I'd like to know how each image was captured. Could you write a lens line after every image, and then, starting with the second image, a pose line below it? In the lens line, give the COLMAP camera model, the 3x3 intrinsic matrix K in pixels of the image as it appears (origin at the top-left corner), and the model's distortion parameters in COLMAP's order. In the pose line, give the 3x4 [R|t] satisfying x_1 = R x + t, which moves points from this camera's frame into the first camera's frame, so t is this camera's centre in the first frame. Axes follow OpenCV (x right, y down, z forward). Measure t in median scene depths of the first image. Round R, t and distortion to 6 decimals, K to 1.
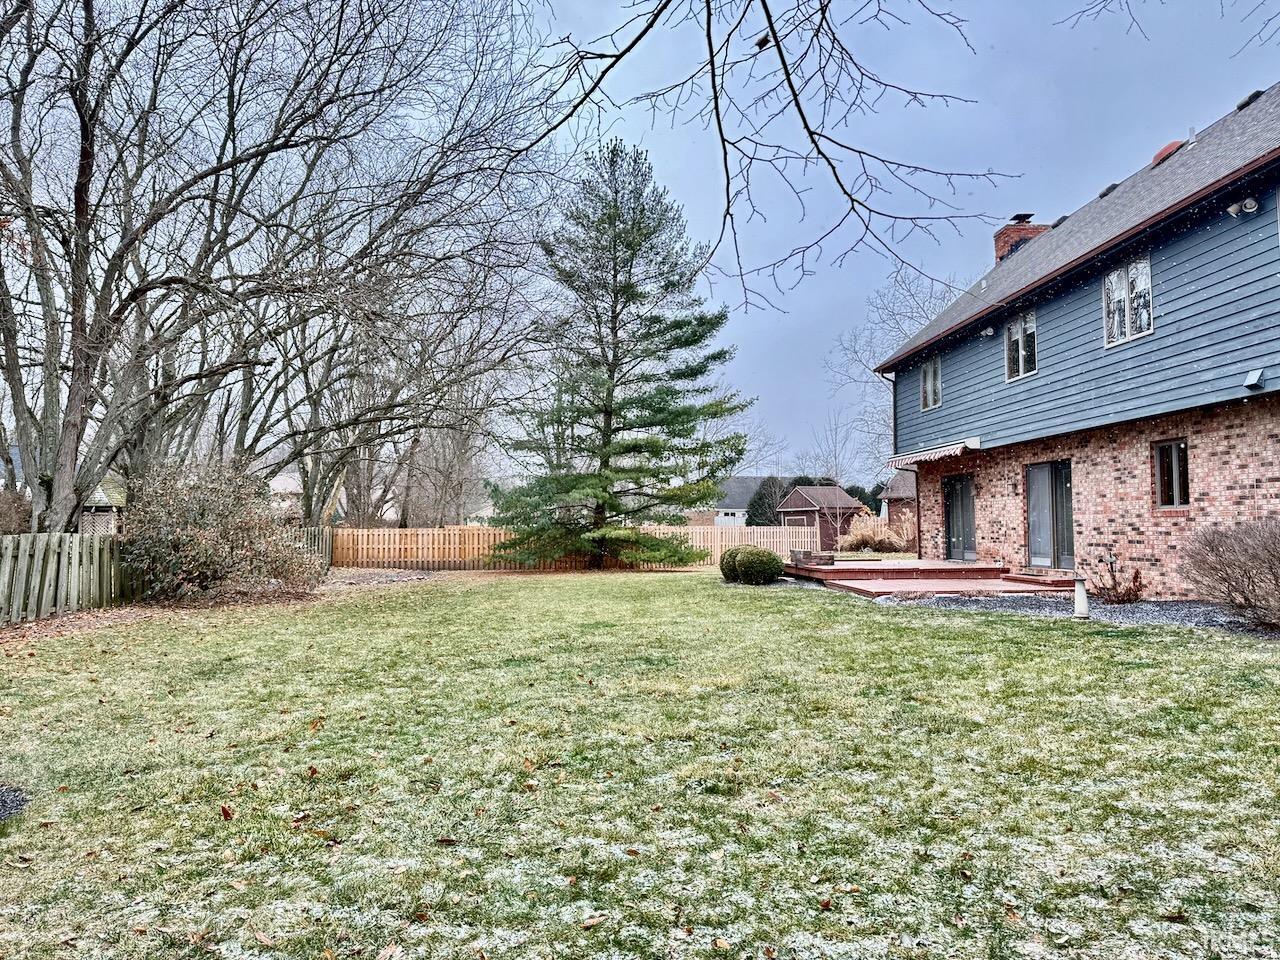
lens RADIAL K [[880.9, 0, 644.4], [0, 880.9, 479.9], [0, 0, 1]] dist [0.141857, -0.263952]
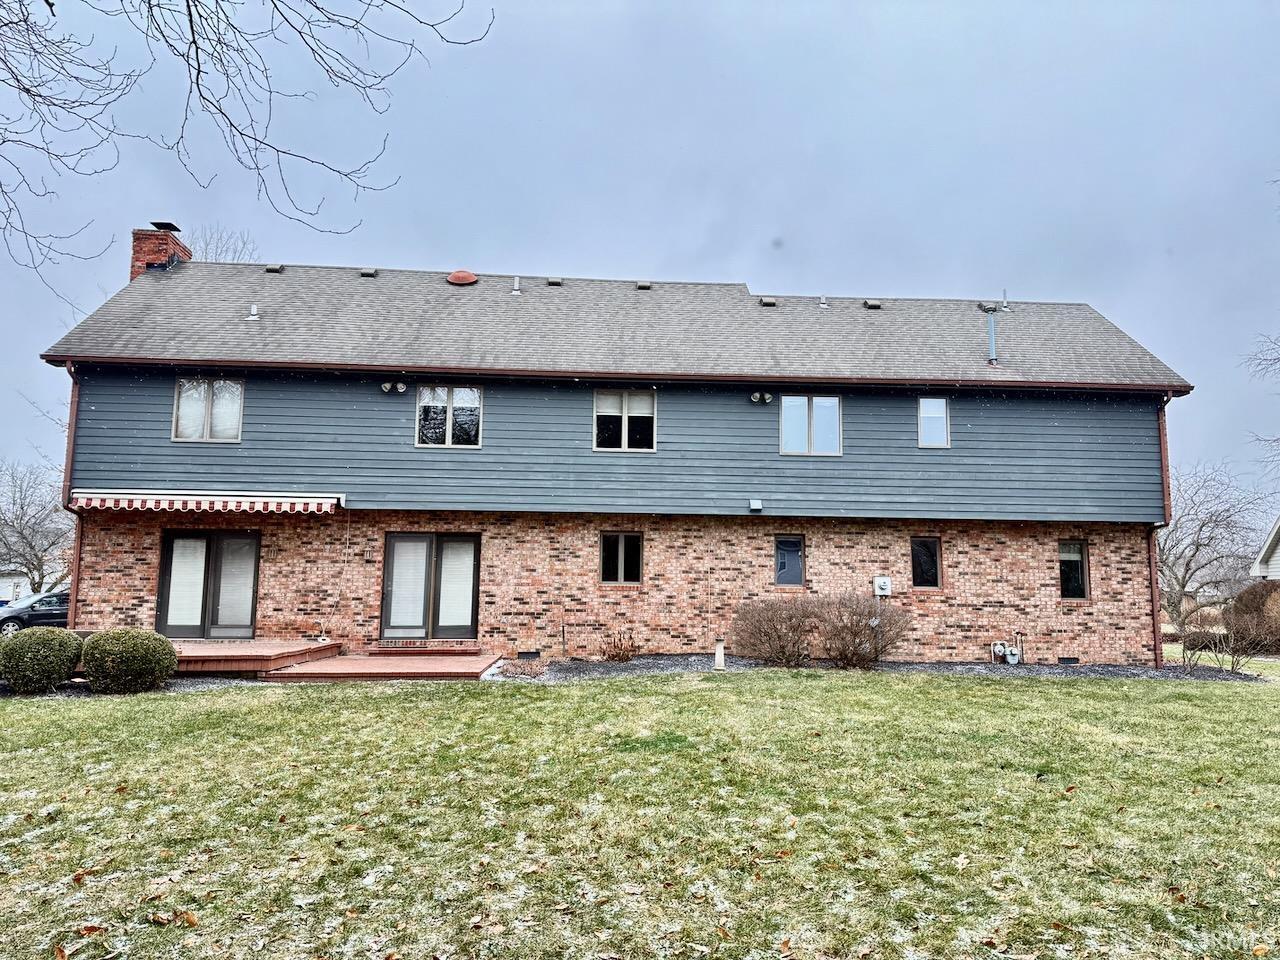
lens RADIAL K [[880.9, 0, 644.4], [0, 880.9, 479.9], [0, 0, 1]] dist [0.141857, -0.263952]
pose [[-0.019133, 0.144908, 0.989260, -0.626989], [-0.061886, 0.987372, -0.145828, 0.059856], [-0.997900, -0.064011, -0.009924, 0.878841]]
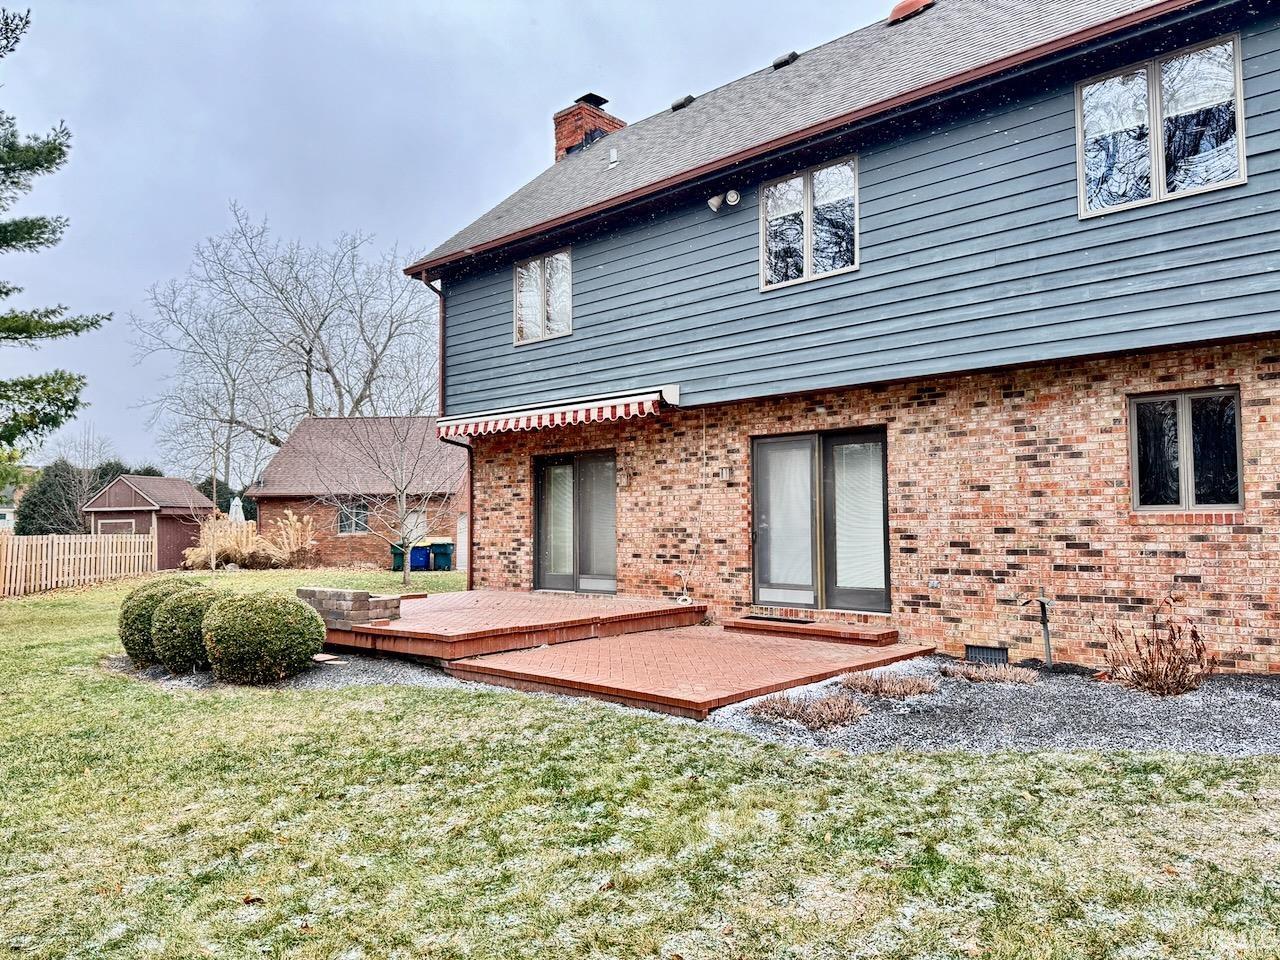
lens RADIAL K [[880.9, 0, 644.4], [0, 880.9, 479.9], [0, 0, 1]] dist [0.141857, -0.263952]
pose [[0.718066, 0.041906, 0.694713, -0.049781], [-0.038076, 0.999056, -0.020908, 0.033285], [-0.694933, -0.011438, 0.718984, 0.737696]]
